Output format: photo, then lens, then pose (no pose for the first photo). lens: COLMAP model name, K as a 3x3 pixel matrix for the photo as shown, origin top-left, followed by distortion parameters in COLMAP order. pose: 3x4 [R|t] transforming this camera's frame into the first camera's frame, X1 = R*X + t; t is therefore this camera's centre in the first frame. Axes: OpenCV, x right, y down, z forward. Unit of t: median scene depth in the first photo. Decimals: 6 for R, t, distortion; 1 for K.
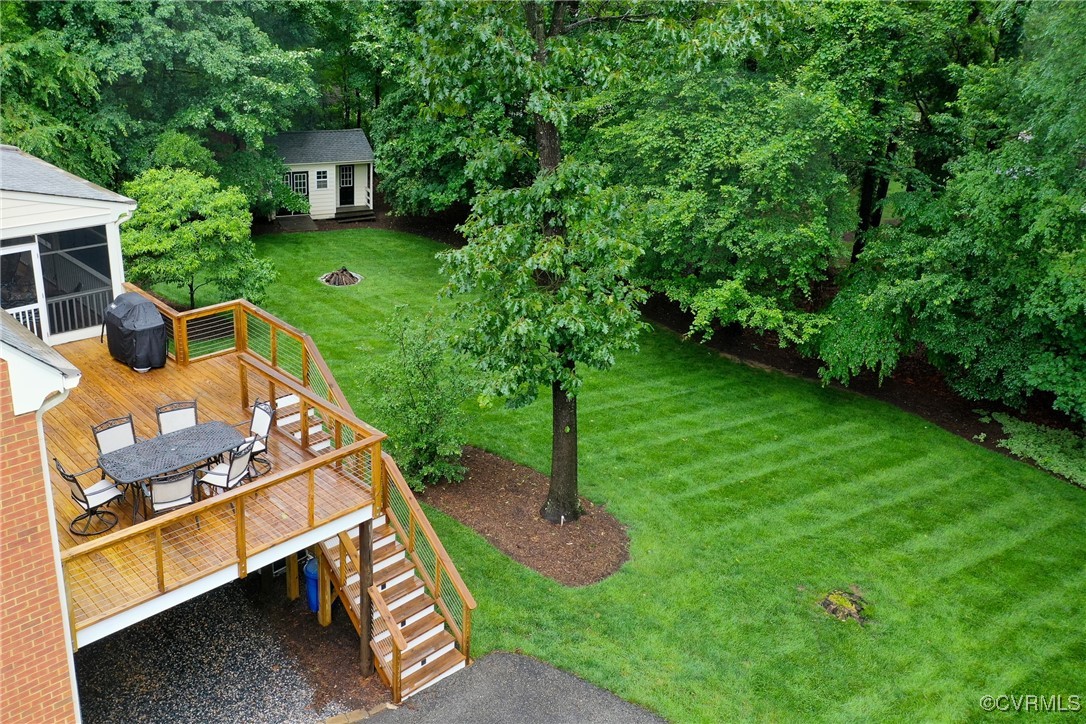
lens RADIAL K [[884.0, 0, 542.8], [0, 884.0, 272.5], [0, 0, 1]] dist [0.000112, 0.005799]
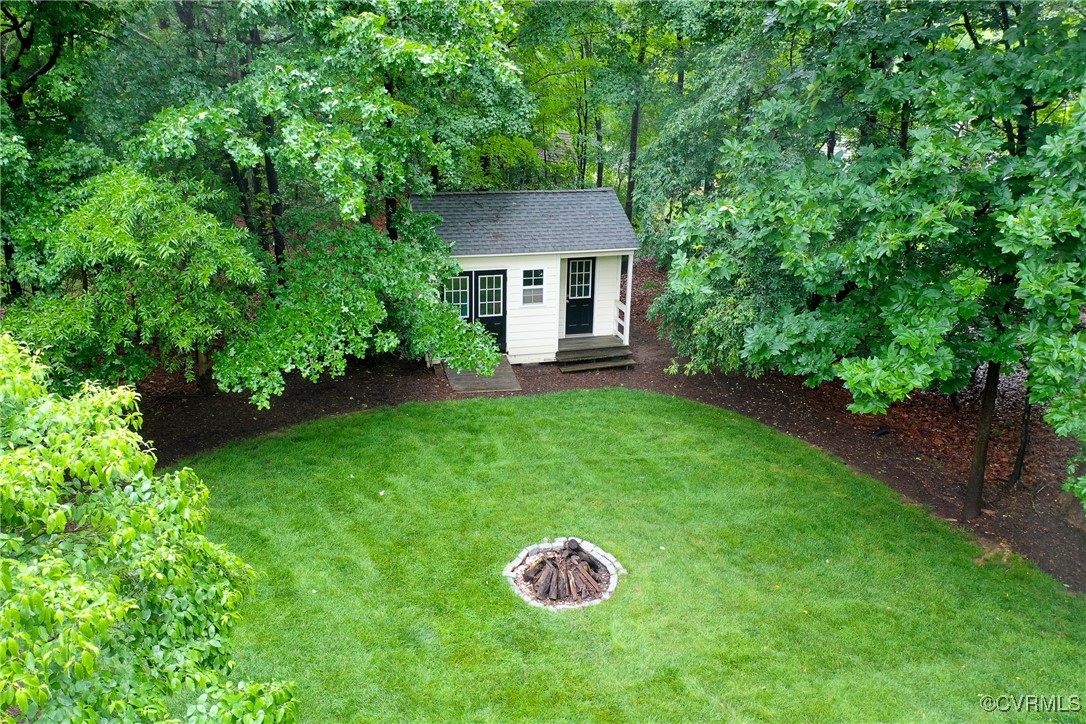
lens RADIAL K [[884.0, 0, 542.8], [0, 884.0, 272.5], [0, 0, 1]] dist [0.000112, 0.005799]
pose [[0.969816, 0.022194, -0.242824, -0.134682], [-0.044456, 0.995252, -0.086588, -0.076178], [0.239750, 0.094769, 0.966198, 0.564611]]
